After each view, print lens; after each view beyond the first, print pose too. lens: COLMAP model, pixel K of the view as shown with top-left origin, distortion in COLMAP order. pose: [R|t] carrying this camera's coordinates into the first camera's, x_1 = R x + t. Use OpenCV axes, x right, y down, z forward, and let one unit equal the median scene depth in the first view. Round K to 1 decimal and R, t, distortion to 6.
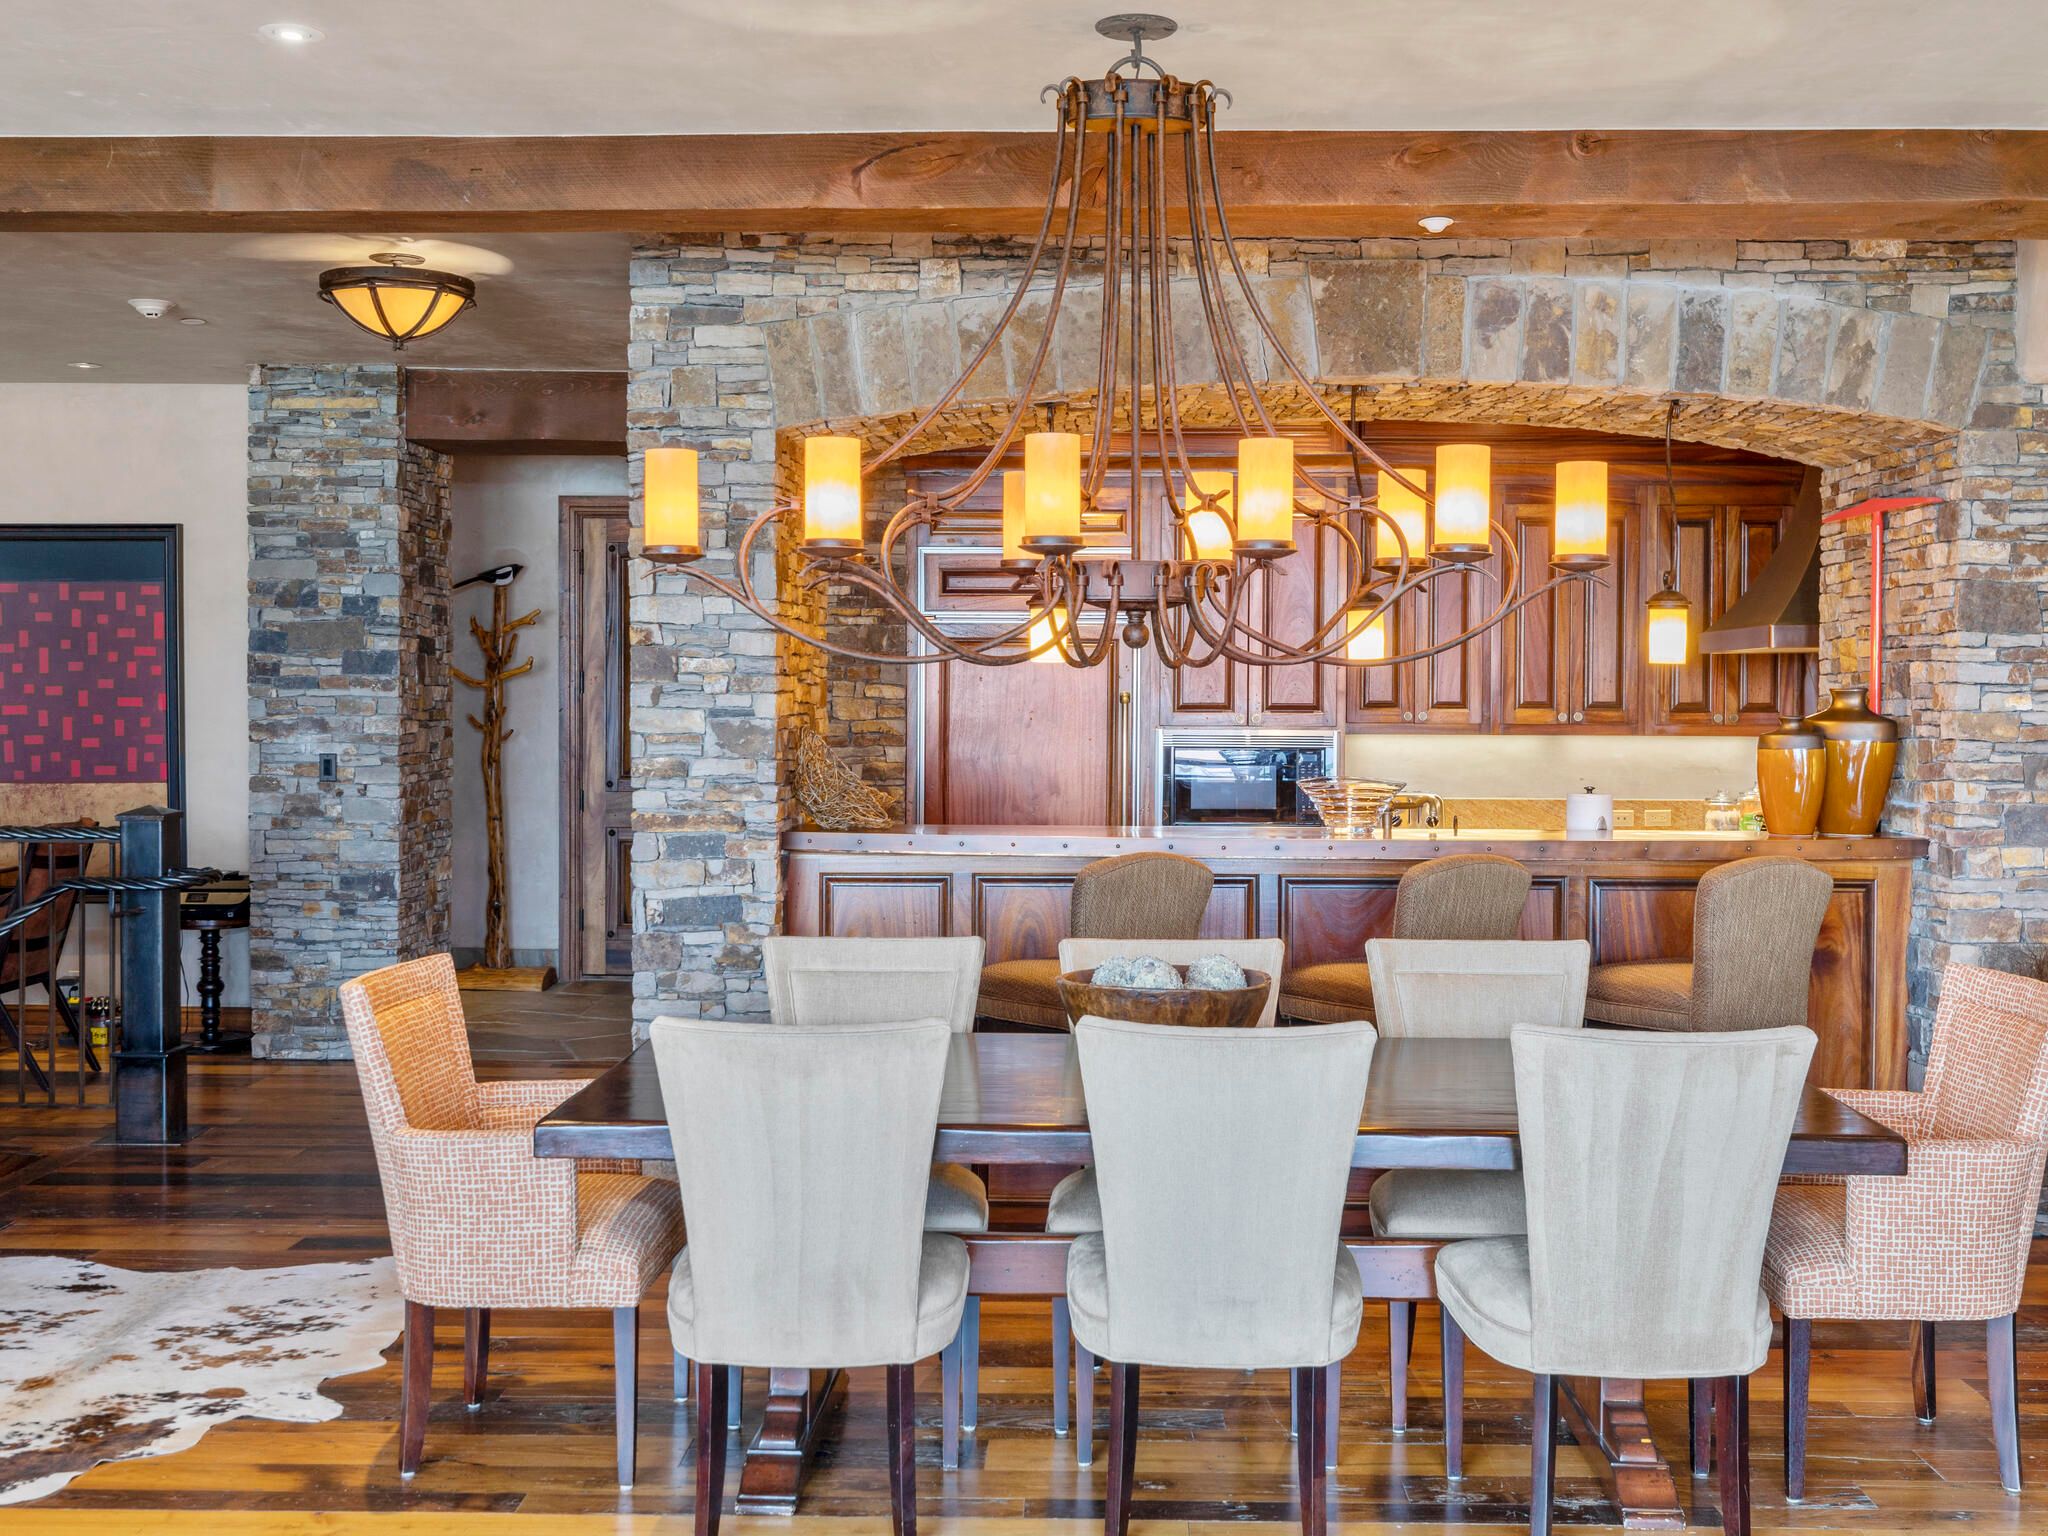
lens RADIAL K [[2178.8, 0, 1050.8], [0, 2178.8, 742.8], [0, 0, 1]] dist [-0.001772, 0.000000]
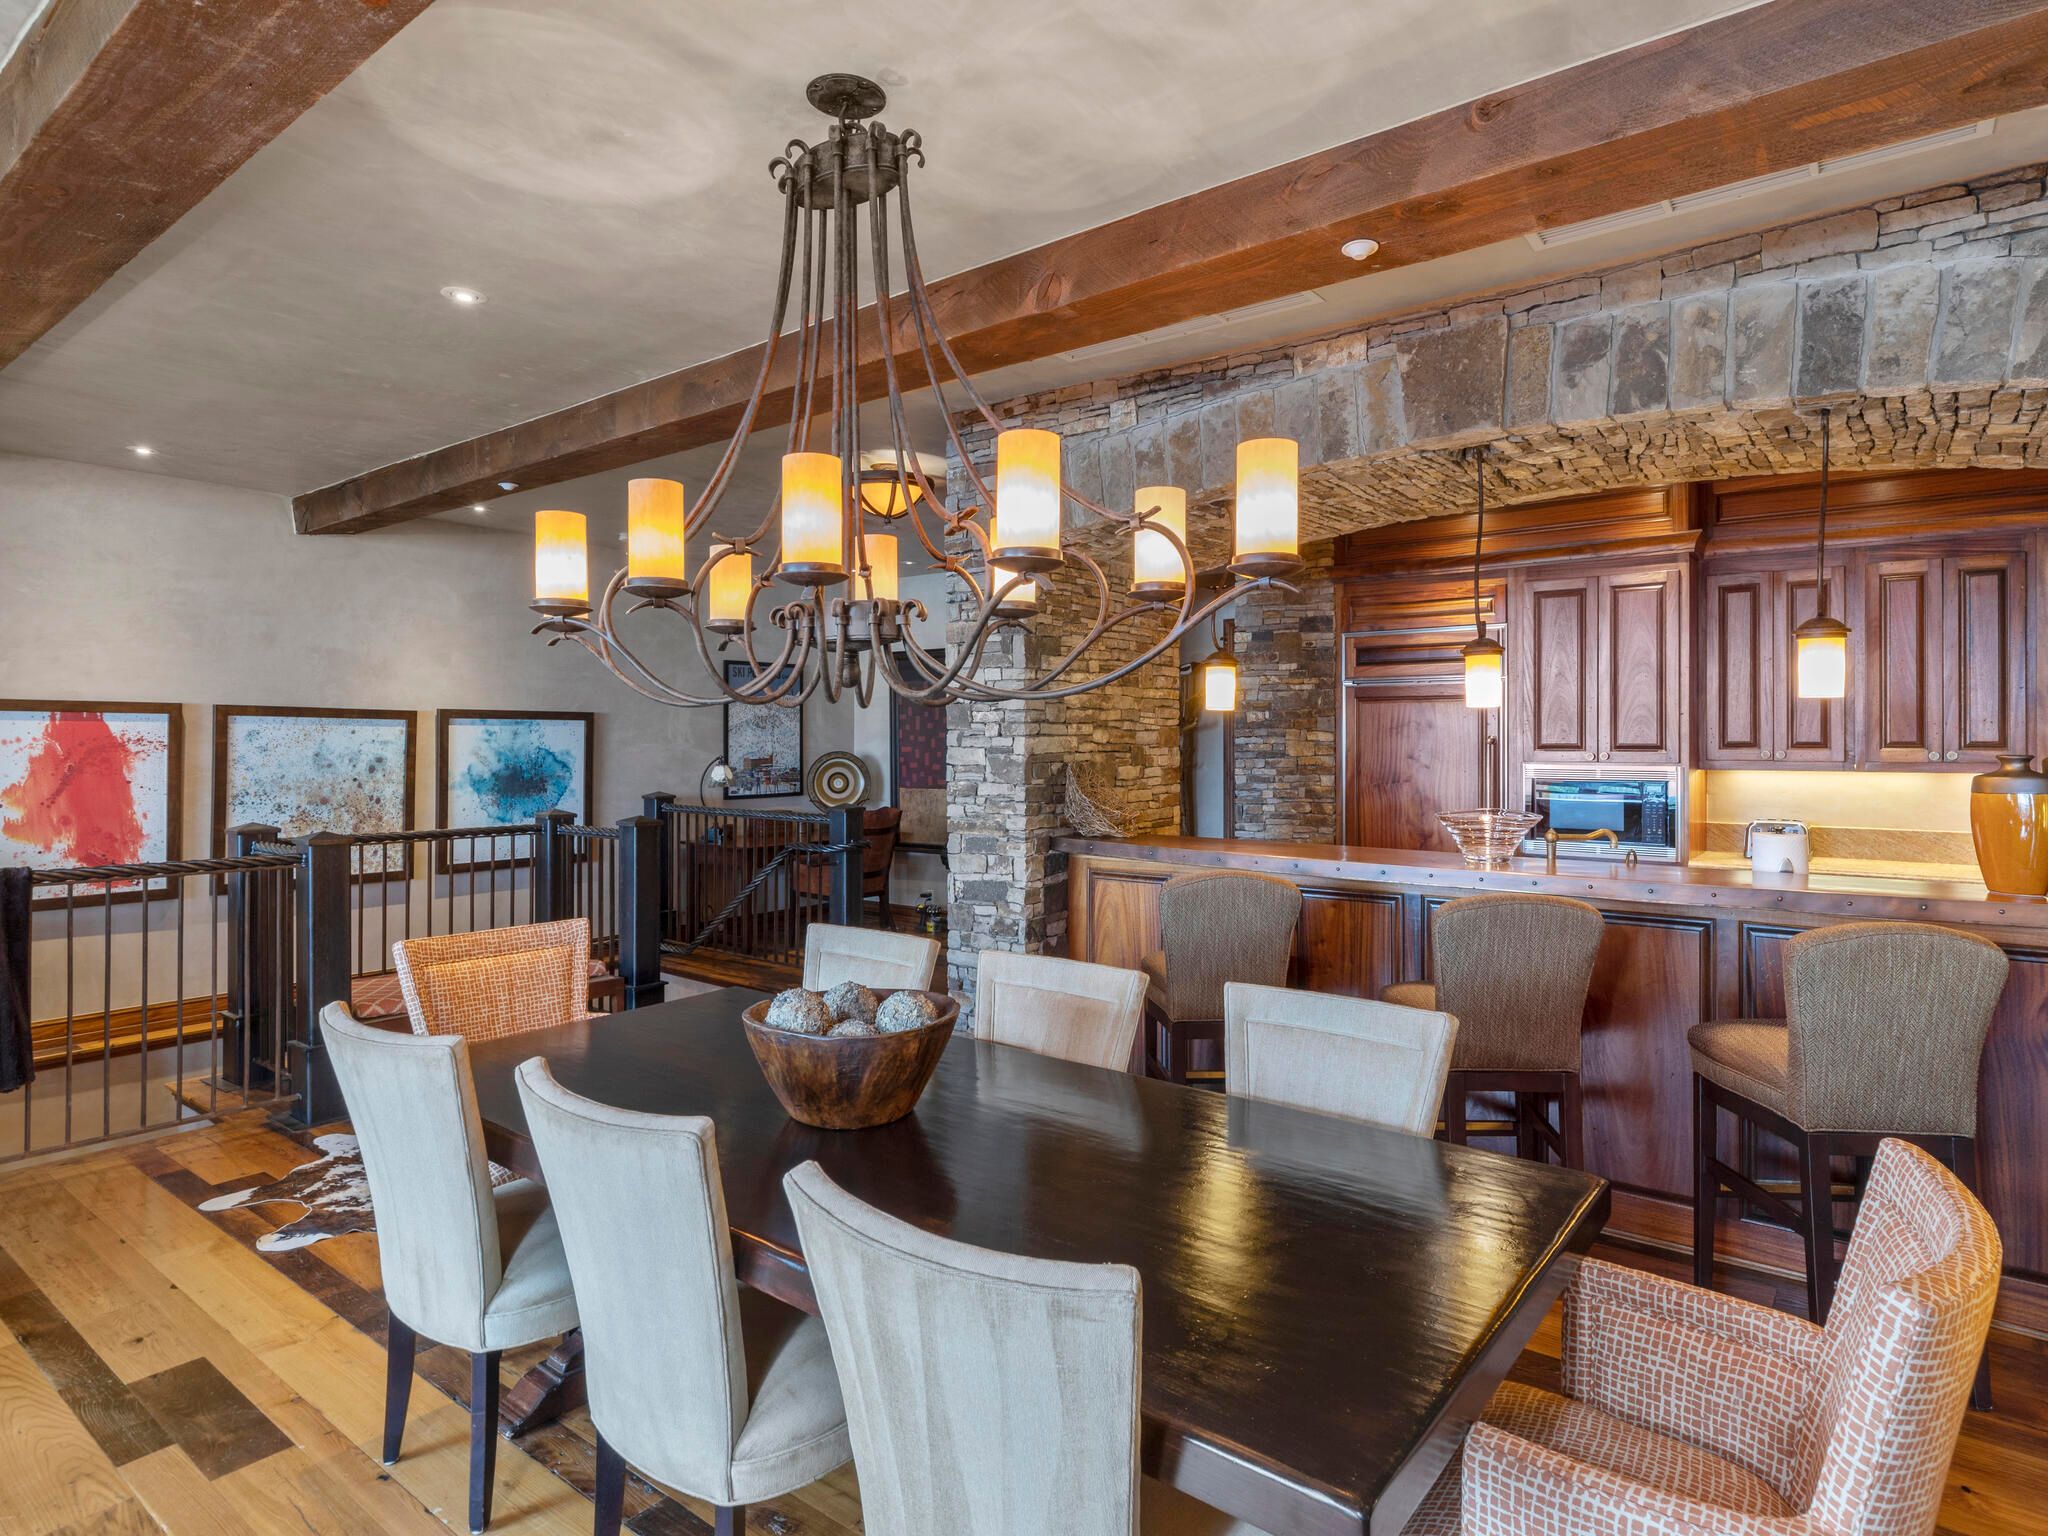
lens RADIAL K [[1125.1, 0, 1051.7], [0, 1125.1, 741.8], [0, 0, 1]] dist [-0.008290, 0.000828]
pose [[0.809651, -0.003945, -0.586899, 0.303436], [-0.009429, 0.999761, -0.019728, -0.005408], [0.586836, 0.021507, 0.809420, 0.435462]]
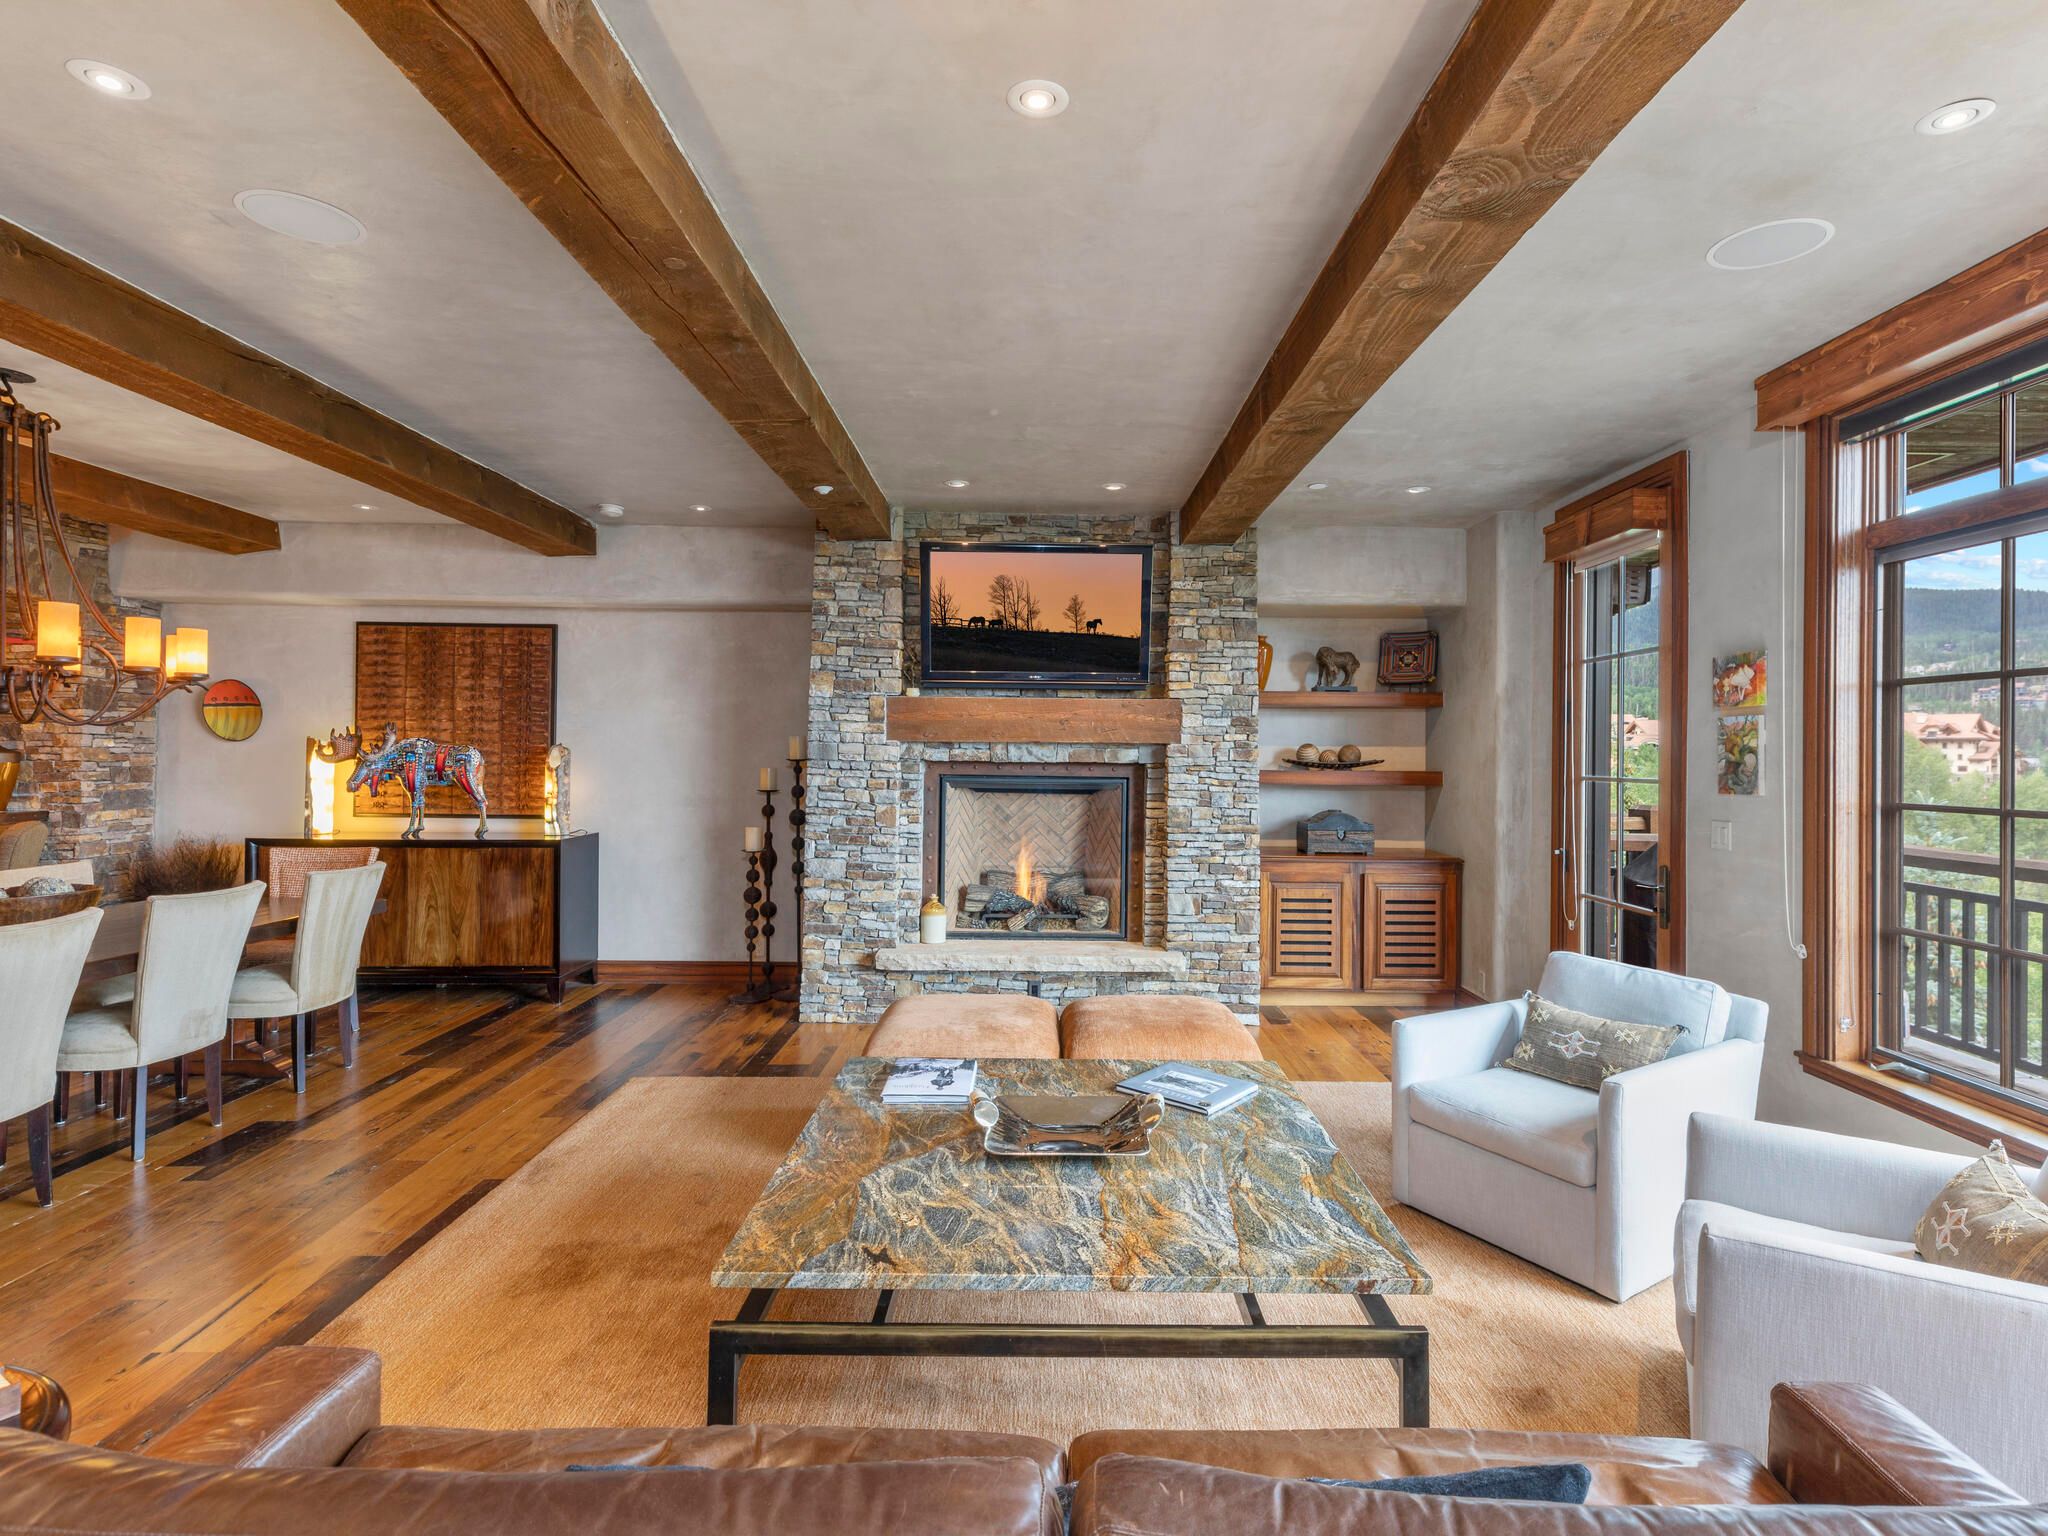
lens RADIAL K [[1037.7, 0, 1050.7], [0, 1037.7, 747.3], [0, 0, 1]] dist [0.010252, -0.001520]
pose [[-0.034752, -0.000559, 0.999396, -0.606243], [0.012645, 0.999920, 0.000999, -0.003478], [-0.999316, 0.012672, -0.034742, 0.108832]]
